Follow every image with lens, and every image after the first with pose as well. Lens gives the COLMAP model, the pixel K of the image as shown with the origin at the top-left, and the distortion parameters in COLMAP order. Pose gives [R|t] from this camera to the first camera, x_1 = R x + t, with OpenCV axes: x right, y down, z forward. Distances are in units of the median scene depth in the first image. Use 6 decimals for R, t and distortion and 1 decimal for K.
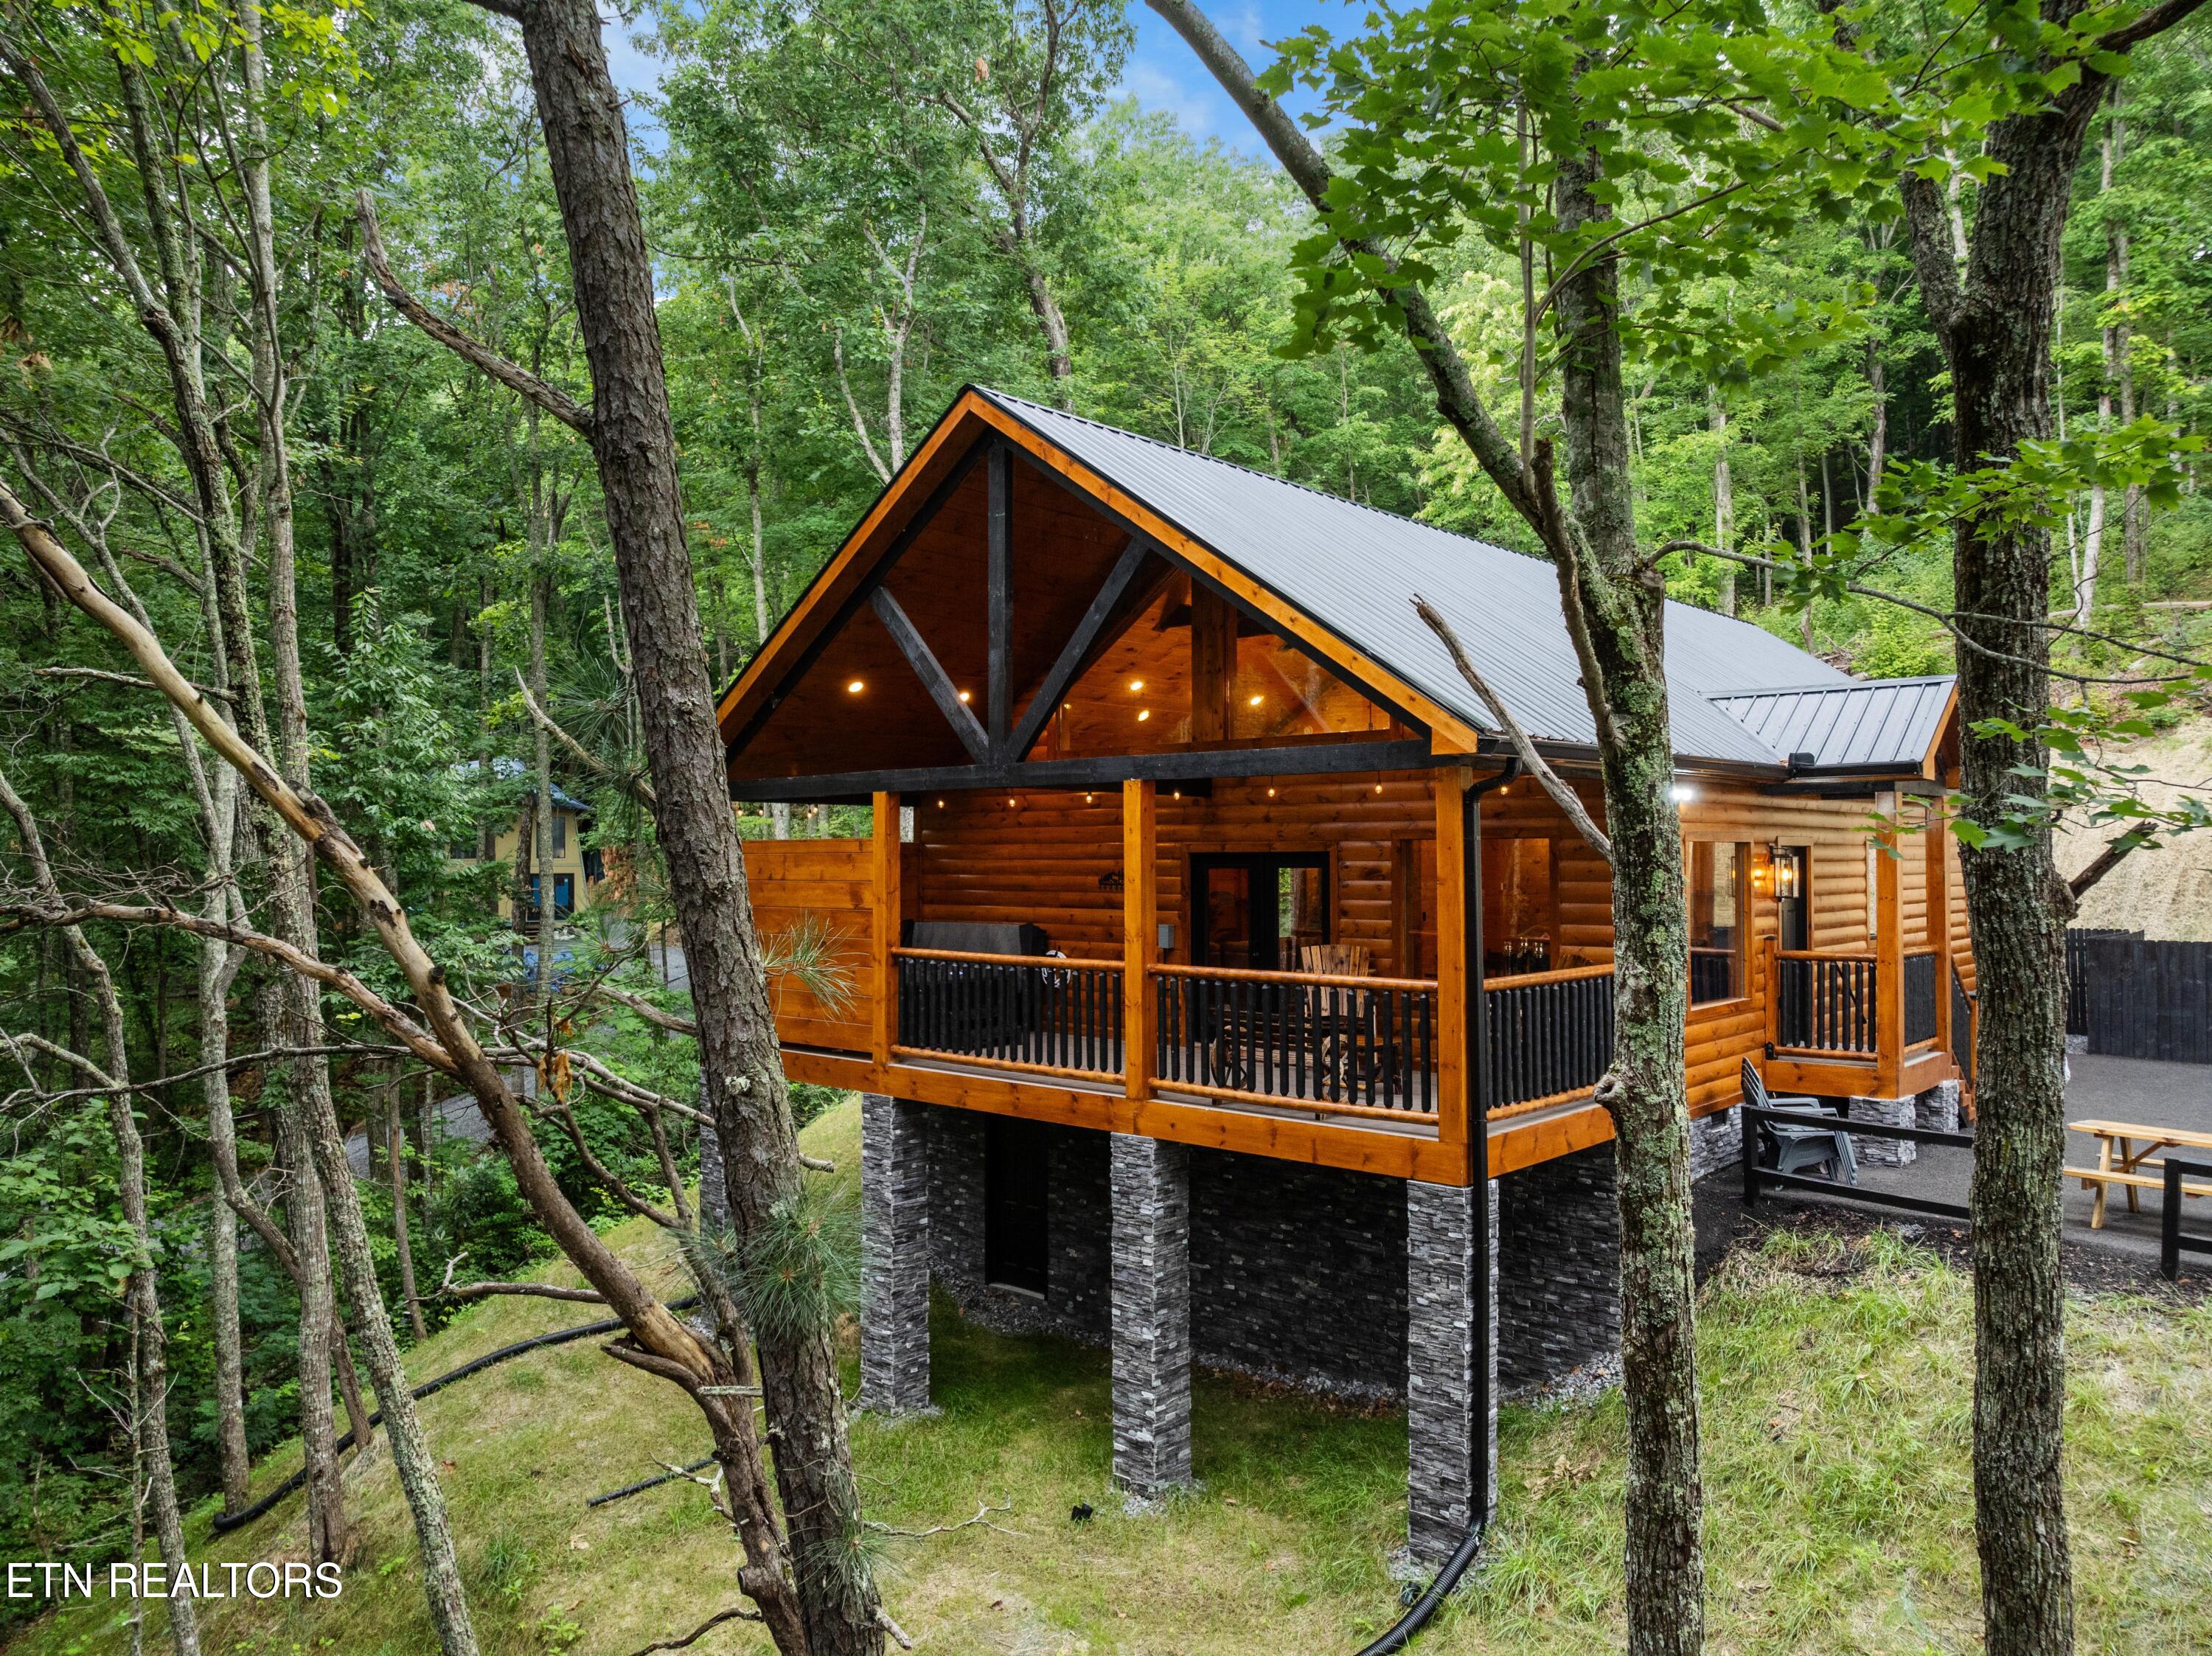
lens RADIAL K [[1572.1, 0, 1097.9], [0, 1572.1, 815.9], [0, 0, 1]] dist [-0.056421, 0.034709]
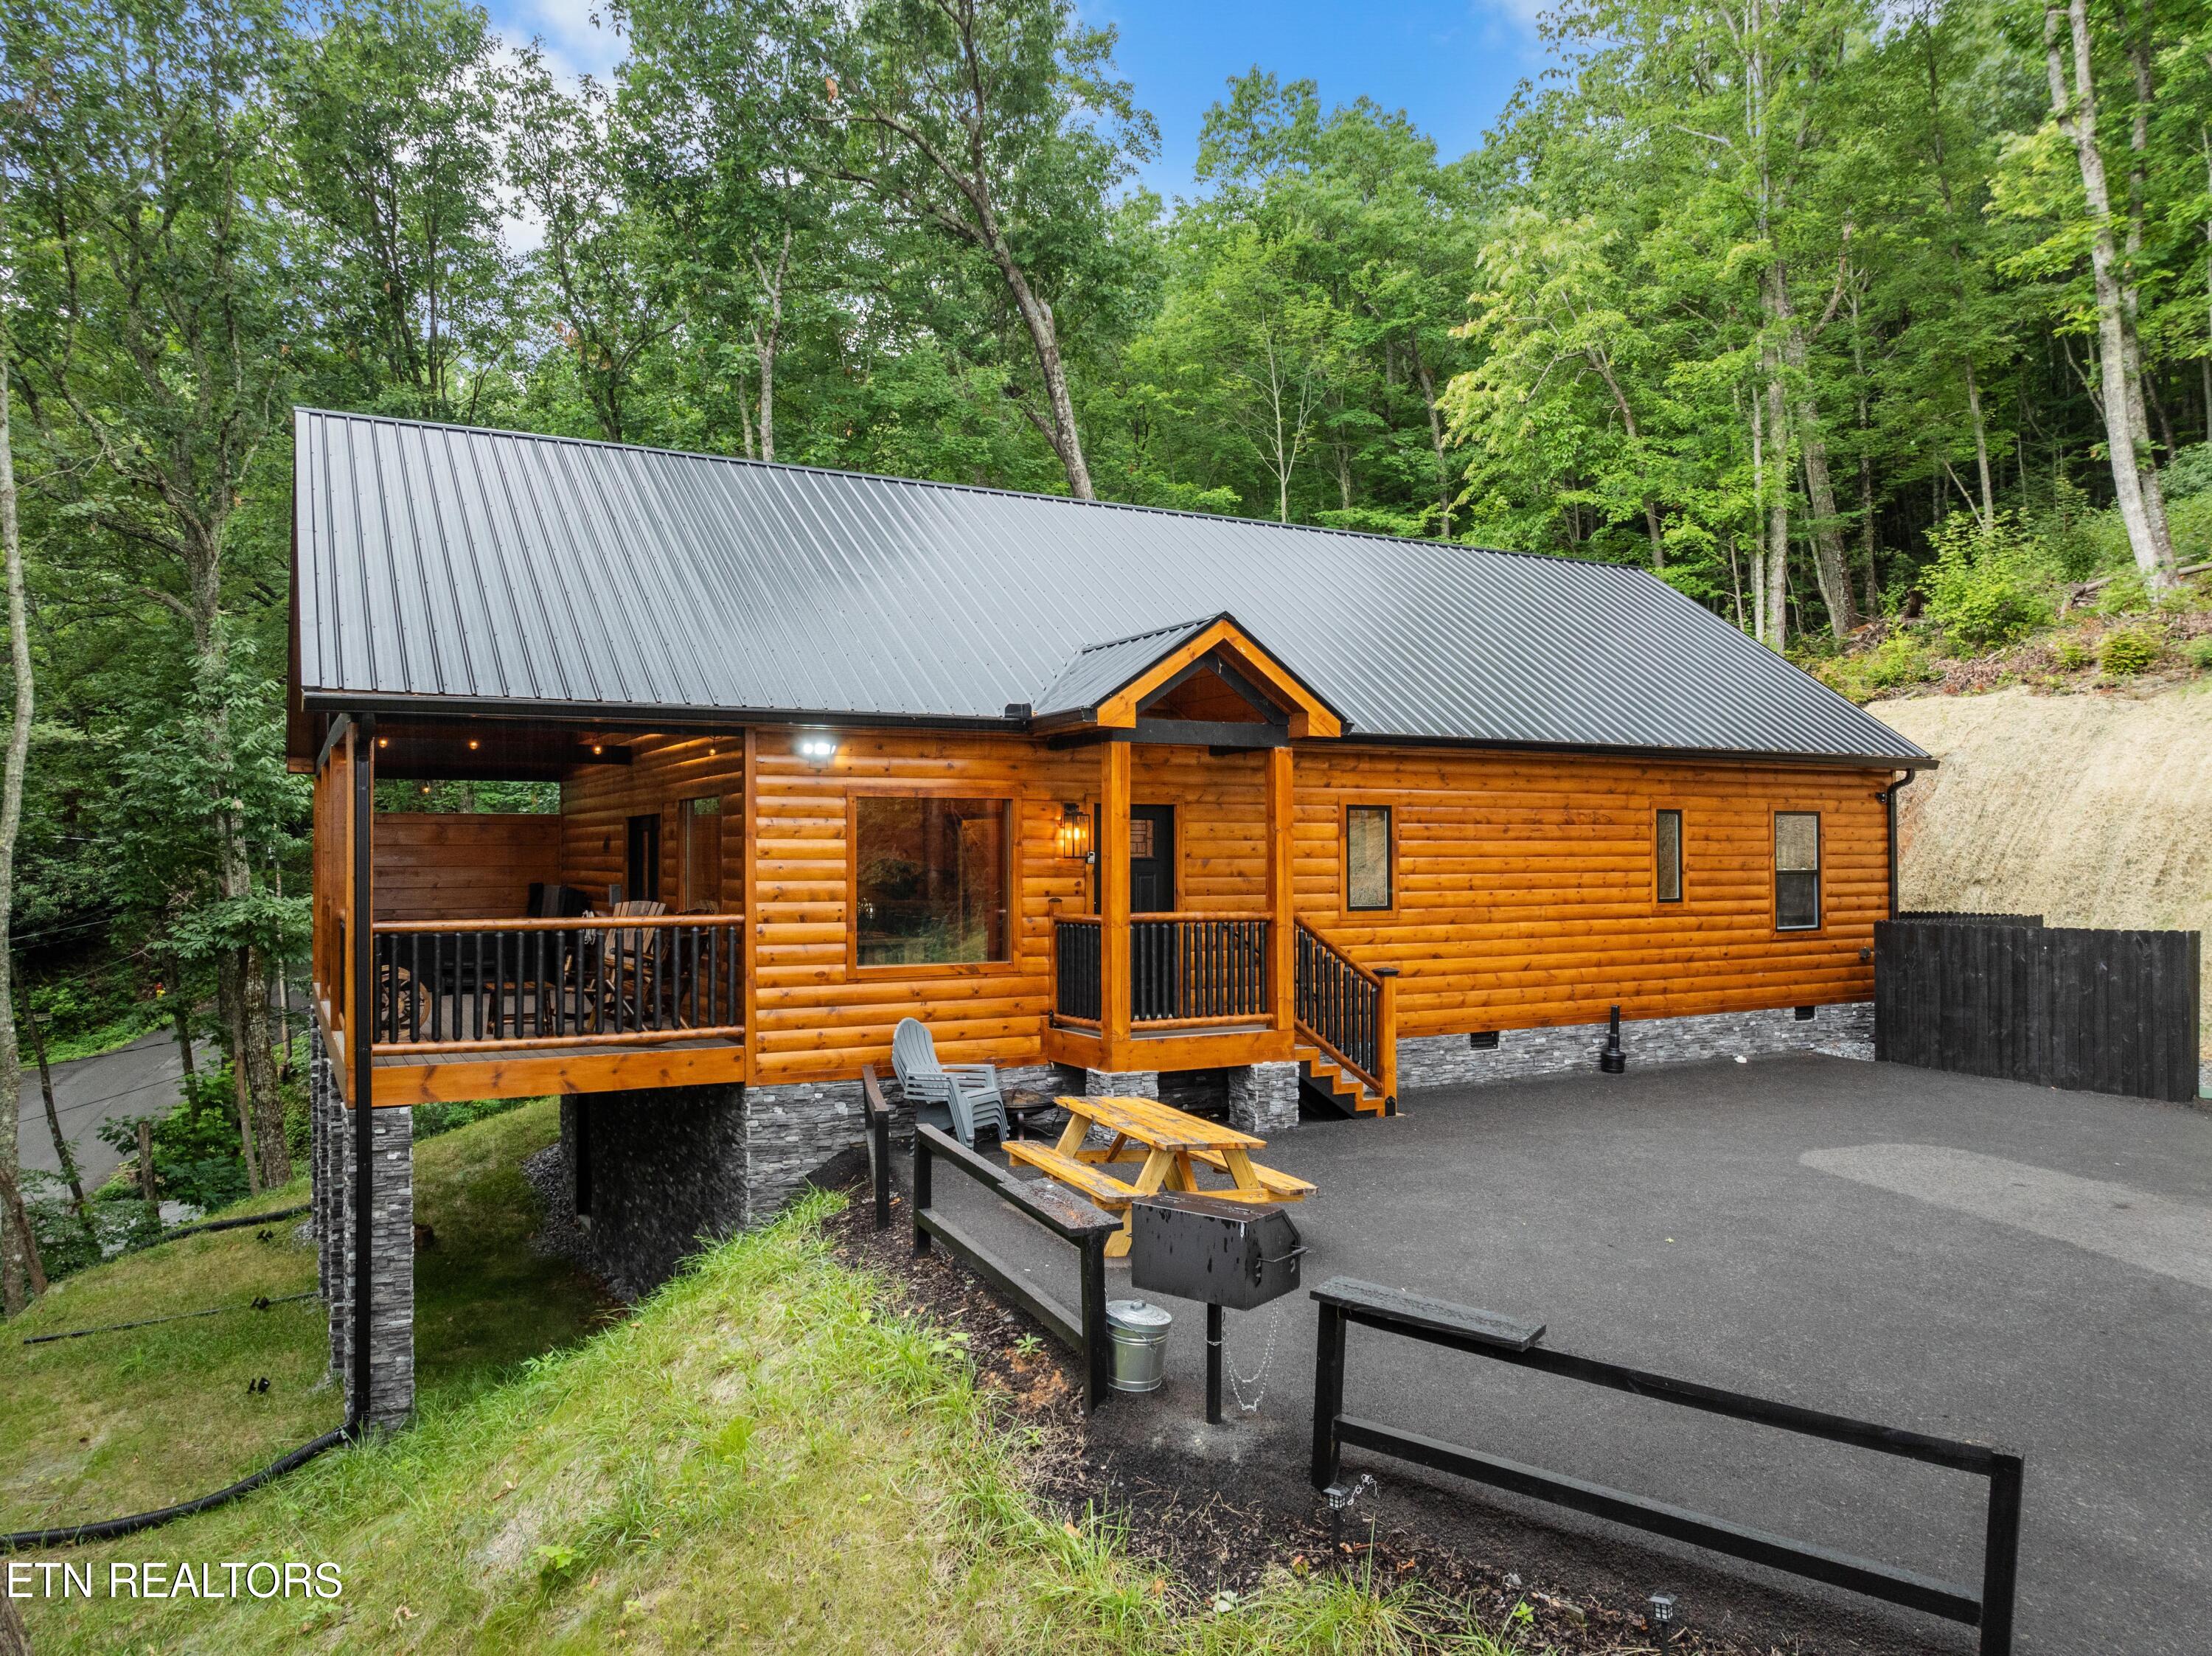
lens RADIAL K [[1572.1, 0, 1102.4], [0, 1572.1, 826.2], [0, 0, 1]] dist [-0.056421, 0.034709]
pose [[0.945089, -0.005923, -0.326761, 0.805948], [0.009200, 0.999922, 0.008483, 0.026402], [0.326685, -0.011024, 0.945069, 0.108669]]
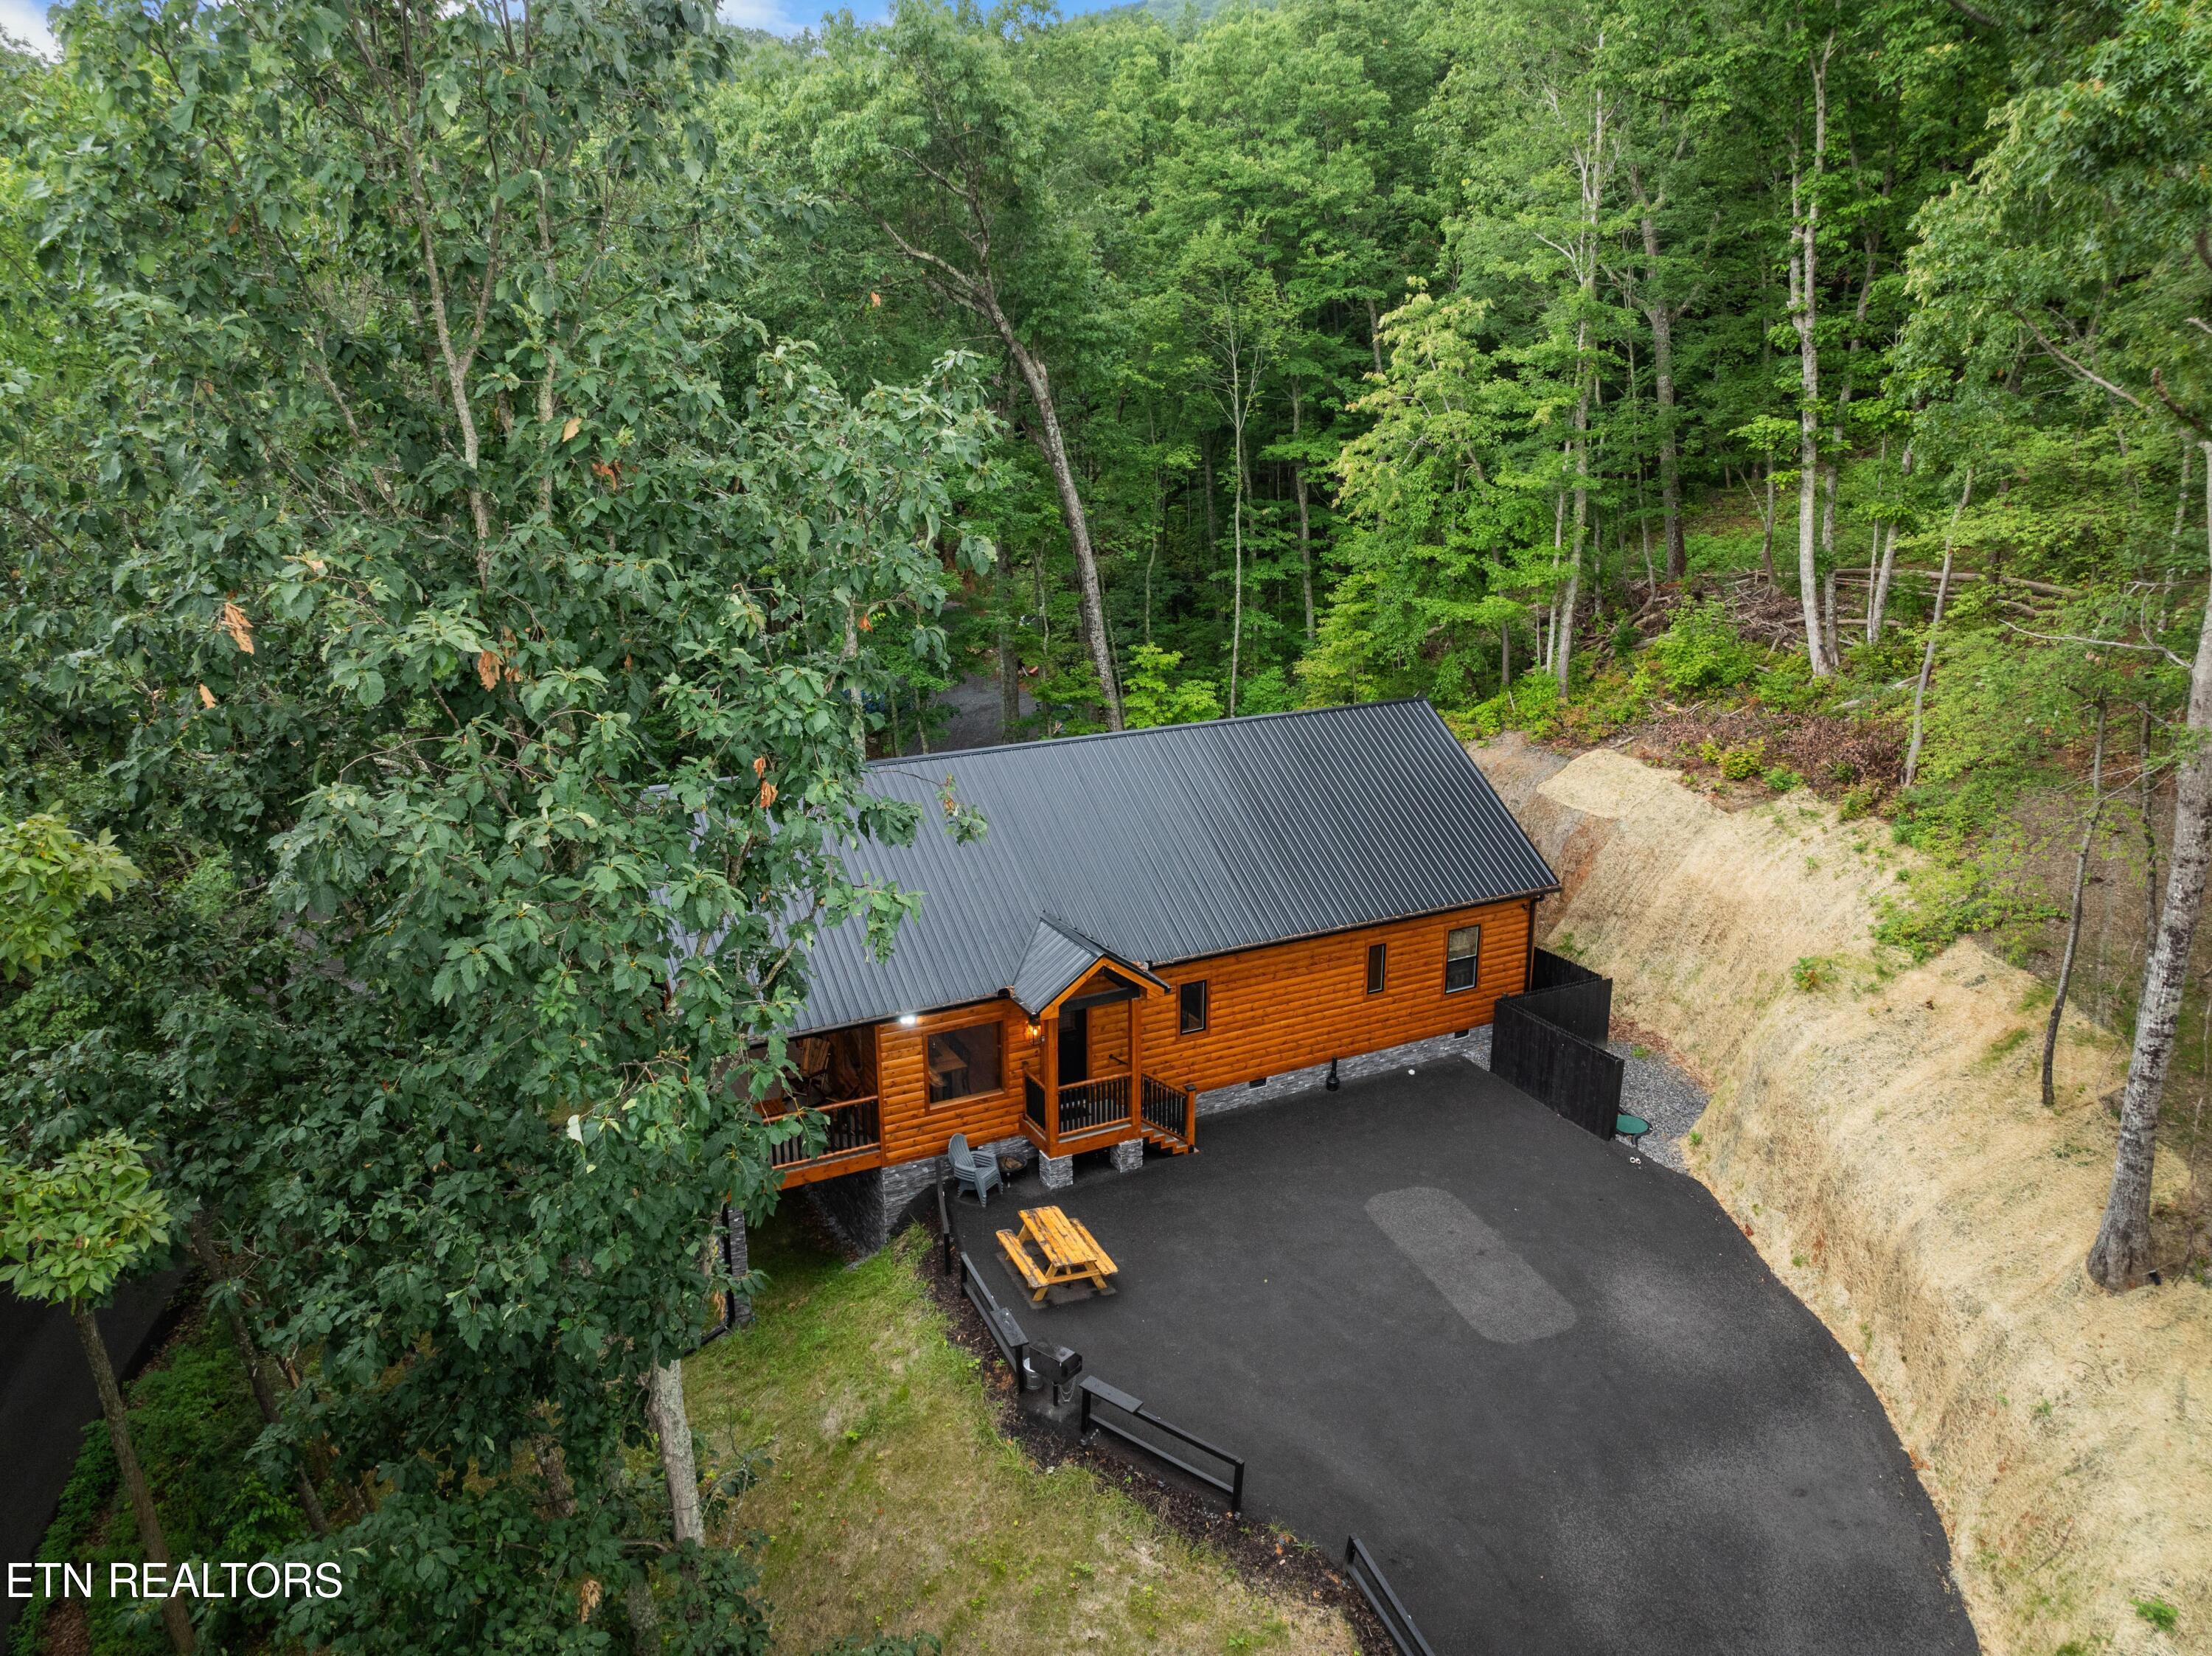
lens RADIAL K [[1572.1, 0, 1100.3], [0, 1572.1, 830.9], [0, 0, 1]] dist [-0.056421, 0.034709]
pose [[0.936402, 0.099646, -0.336484, 1.196271], [0.008758, 0.951905, 0.306269, -0.824973], [0.350819, -0.289738, 0.890493, -0.645905]]
